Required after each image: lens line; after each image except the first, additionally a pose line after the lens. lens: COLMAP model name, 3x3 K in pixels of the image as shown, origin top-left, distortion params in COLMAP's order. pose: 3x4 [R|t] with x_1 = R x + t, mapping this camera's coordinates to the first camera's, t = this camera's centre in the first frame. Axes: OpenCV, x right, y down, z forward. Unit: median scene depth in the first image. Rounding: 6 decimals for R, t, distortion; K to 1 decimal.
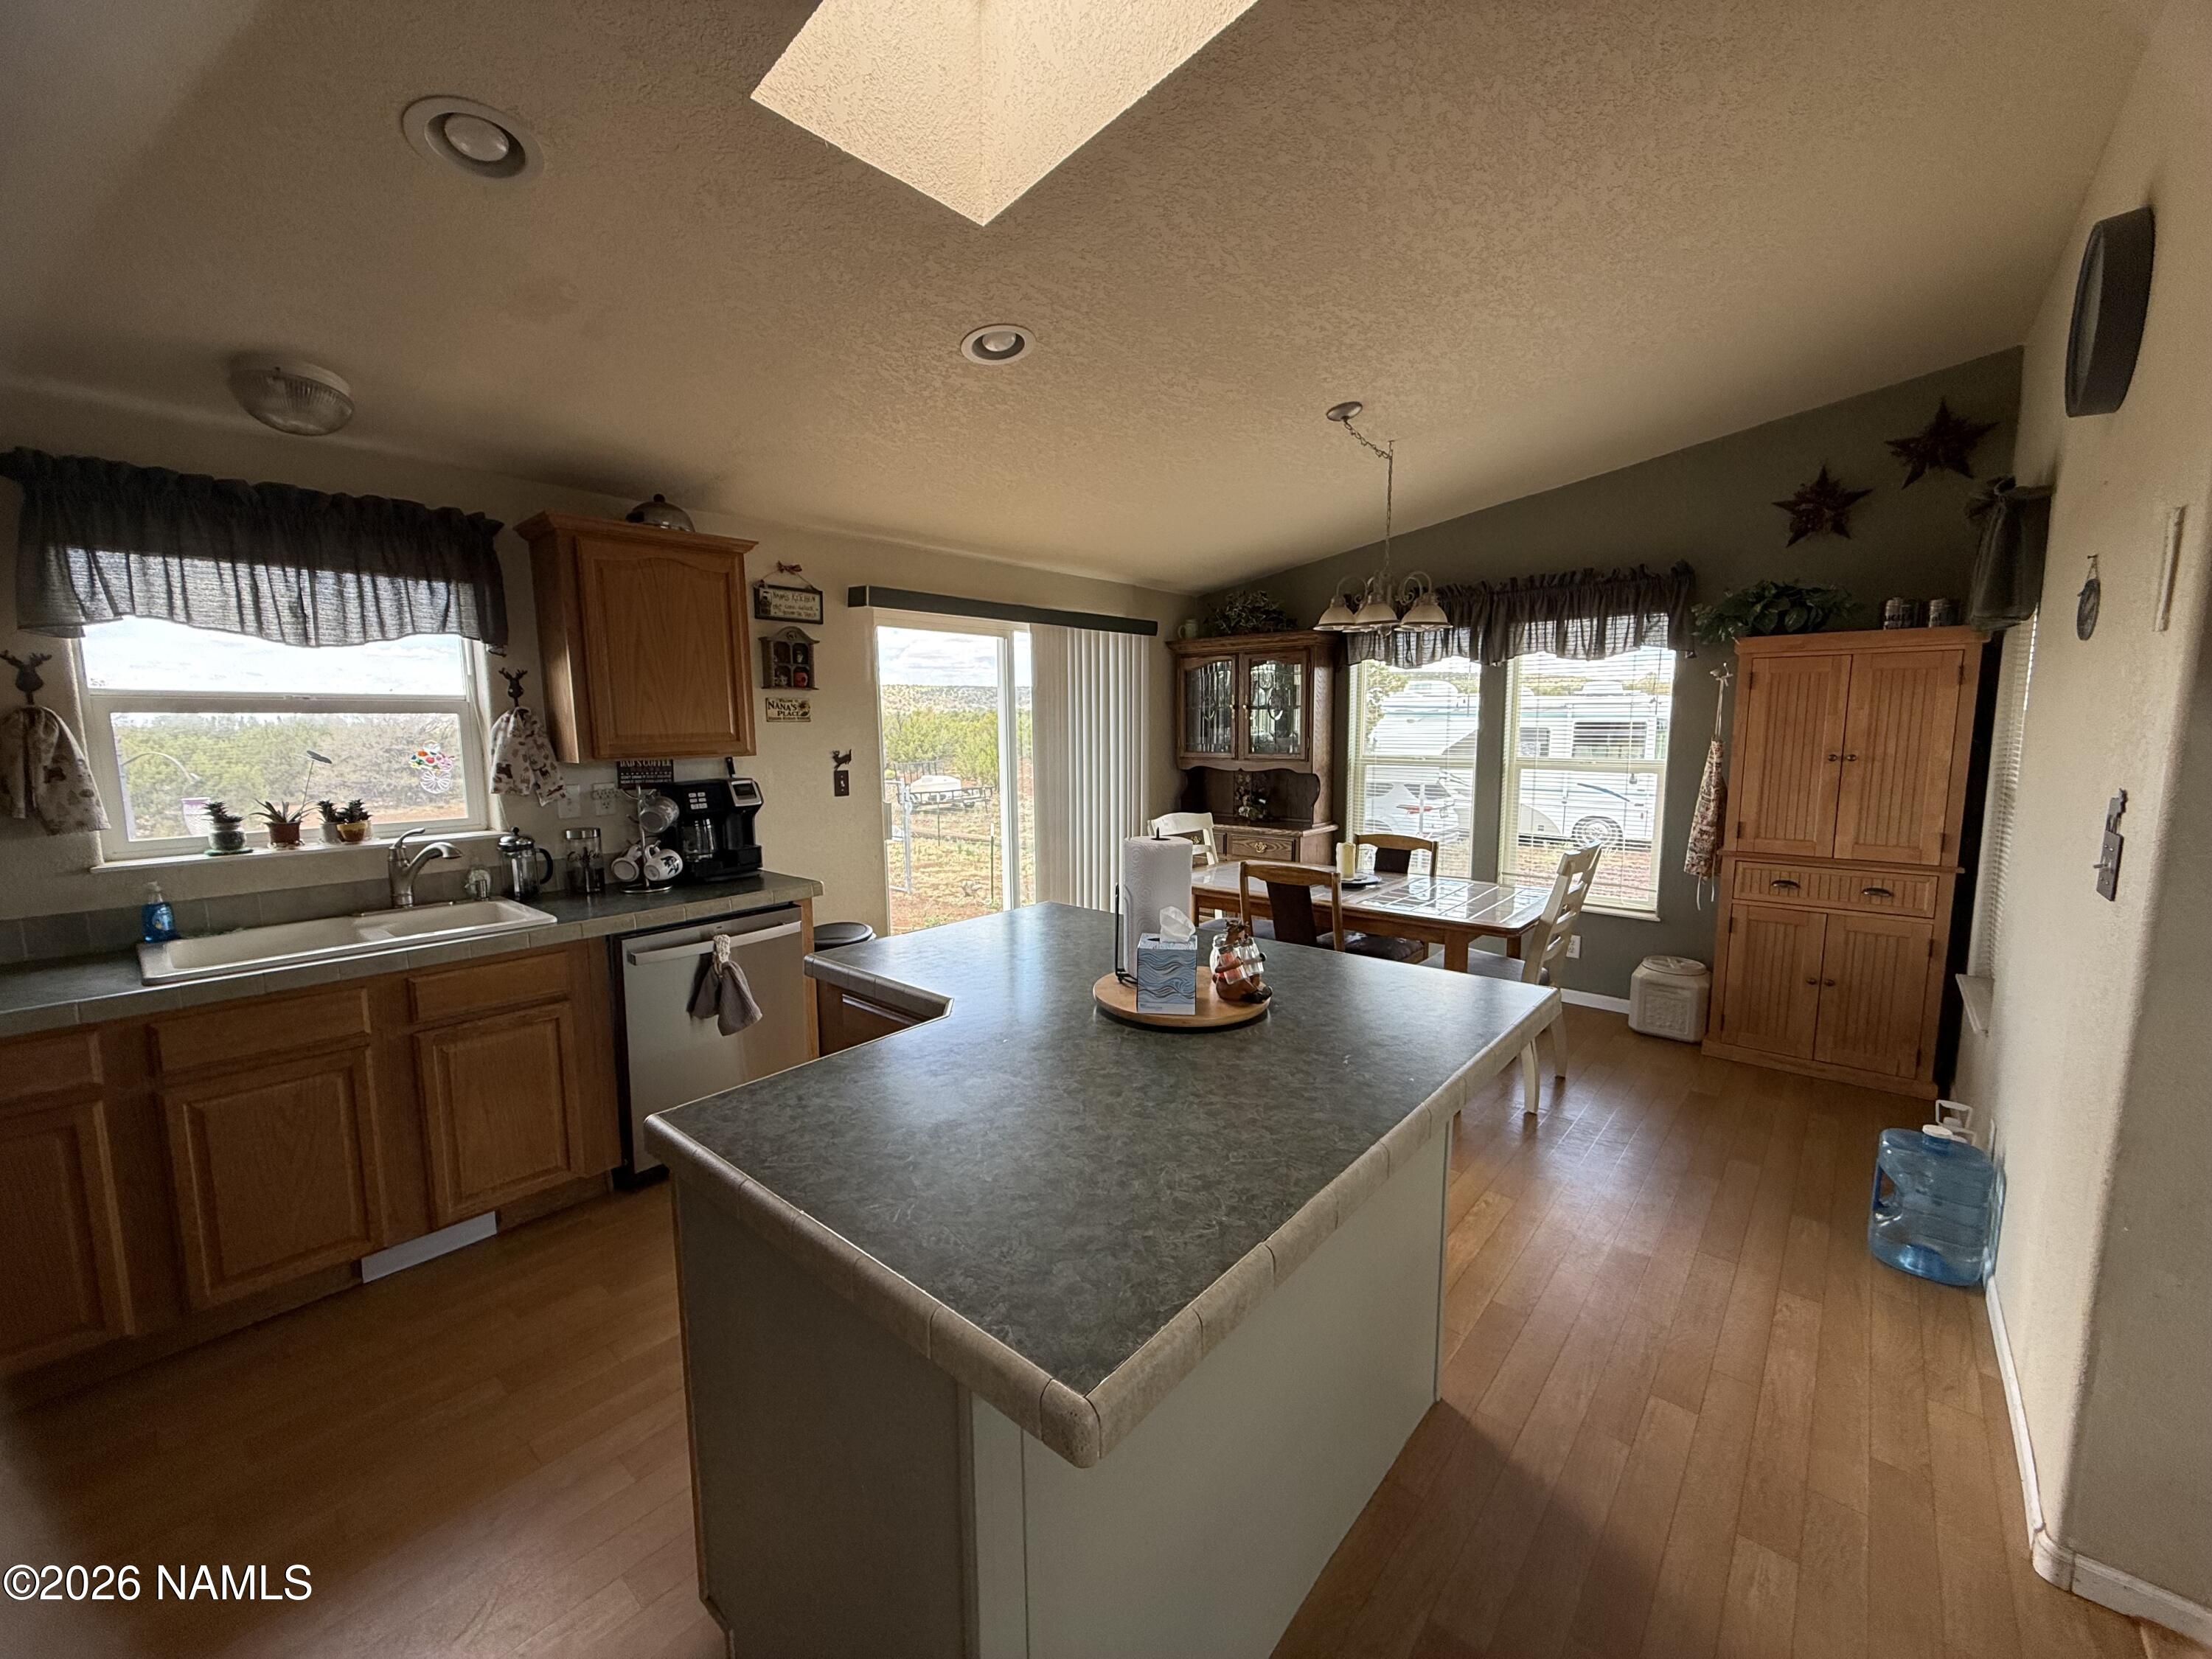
lens RADIAL K [[886.9, 0, 1104.6], [0, 886.9, 835.2], [0, 0, 1]] dist [-0.002358, -0.000646]
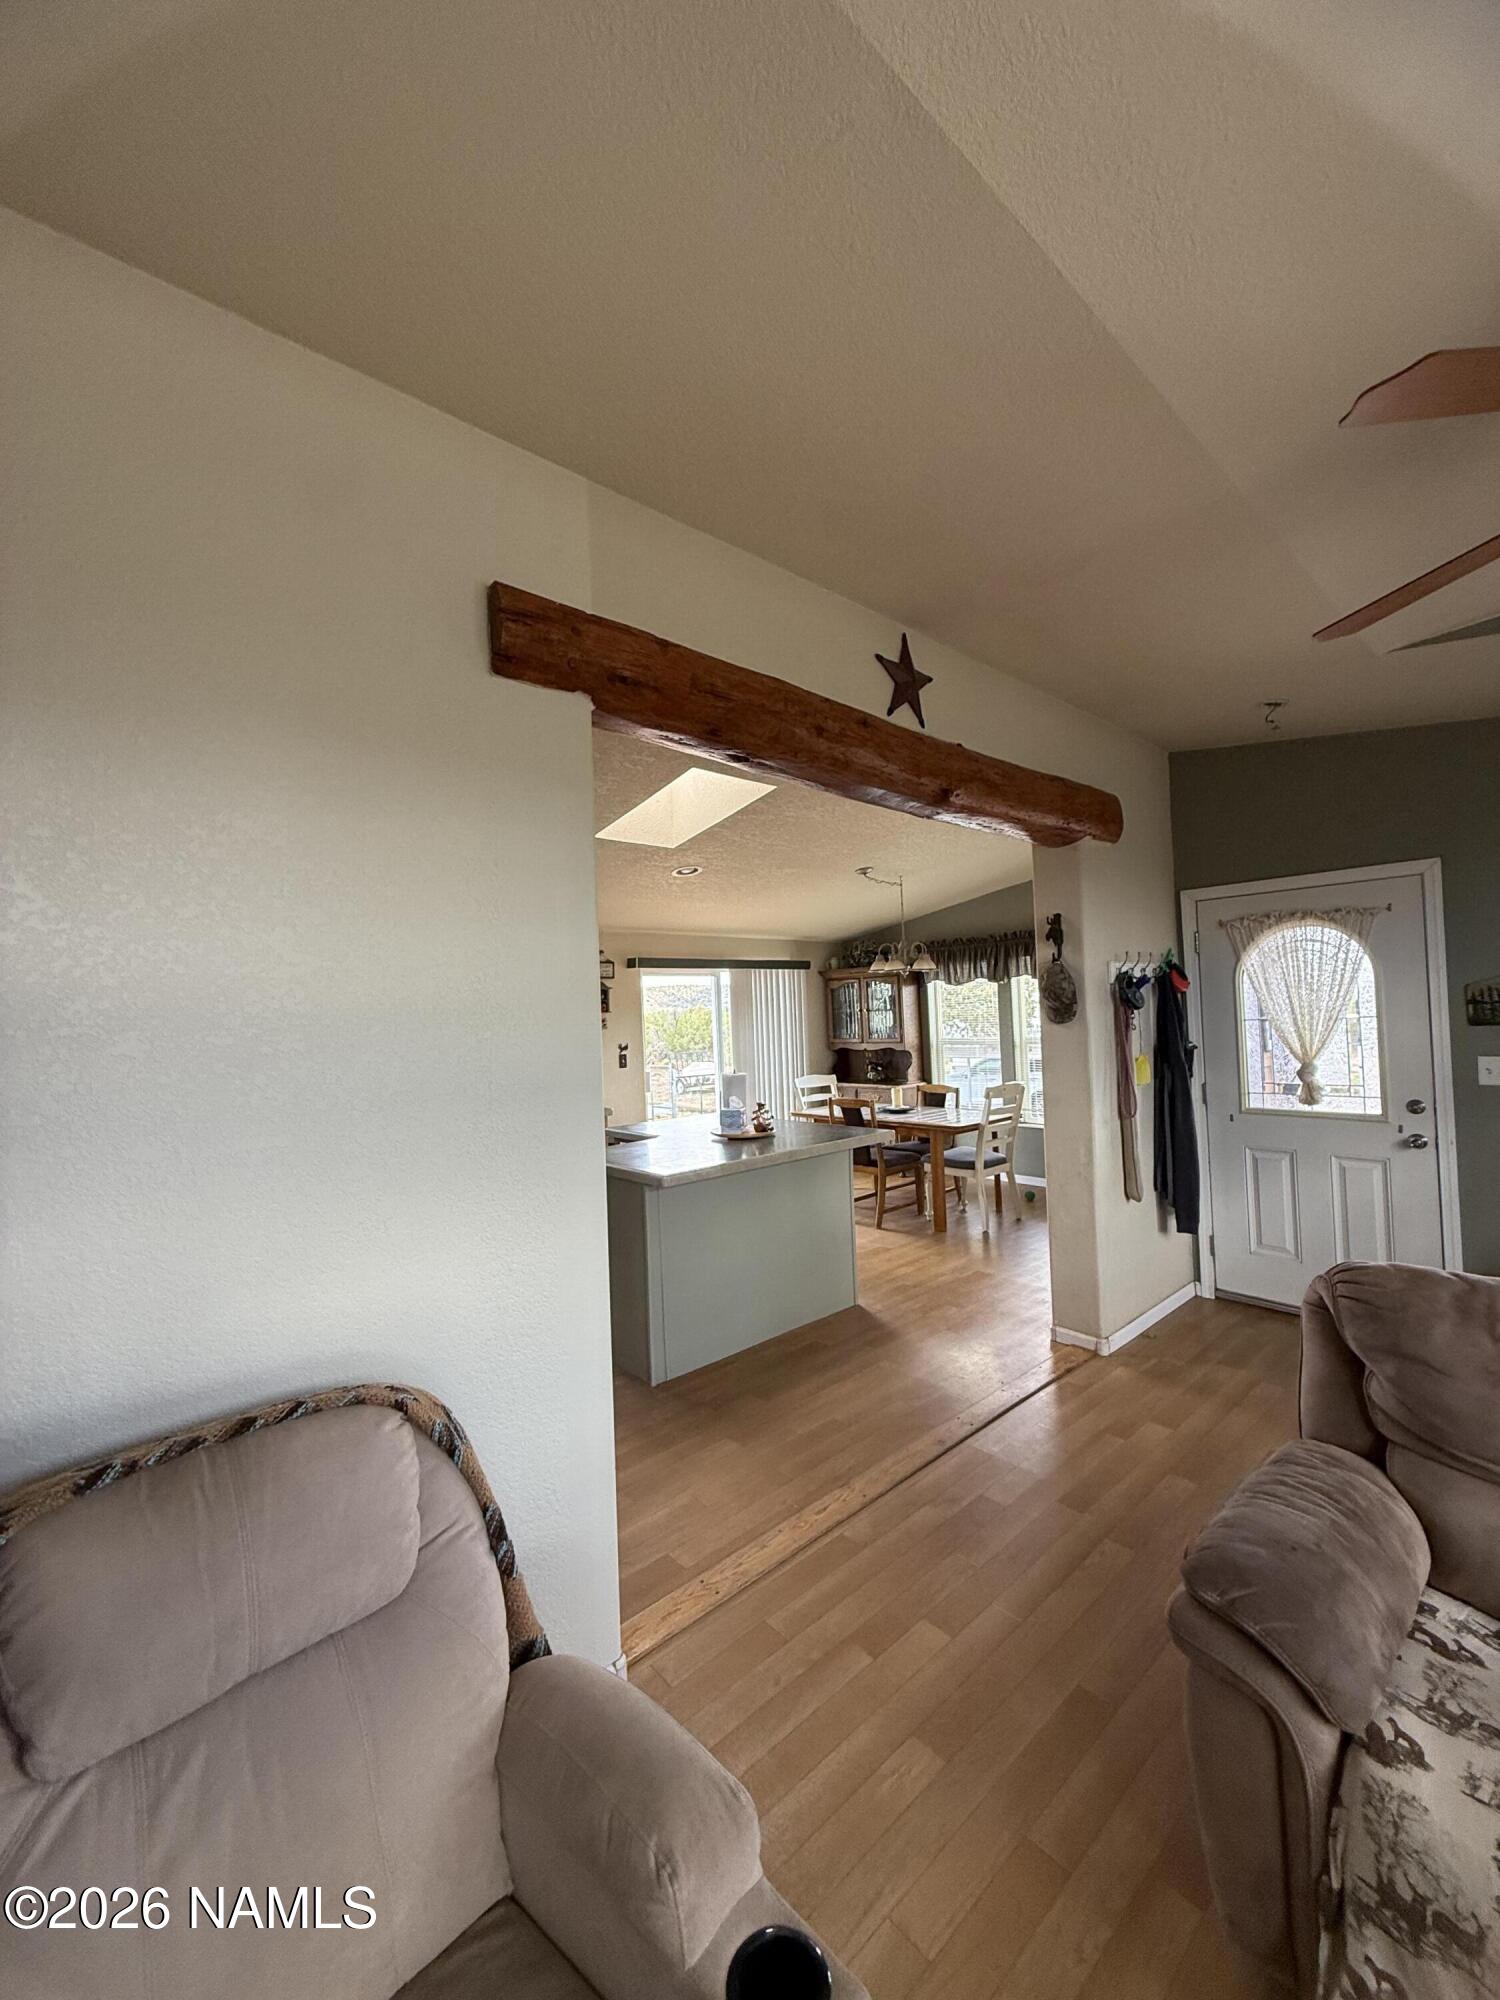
lens RADIAL K [[801.9, 0, 757.2], [0, 801.9, 994.9], [0, 0, 1]] dist [-0.002358, -0.000646]
pose [[0.991363, -0.033063, -0.126914, 0.157686], [0.013663, 0.988471, -0.150790, 0.048196], [0.130436, 0.147754, 0.980385, -0.496387]]
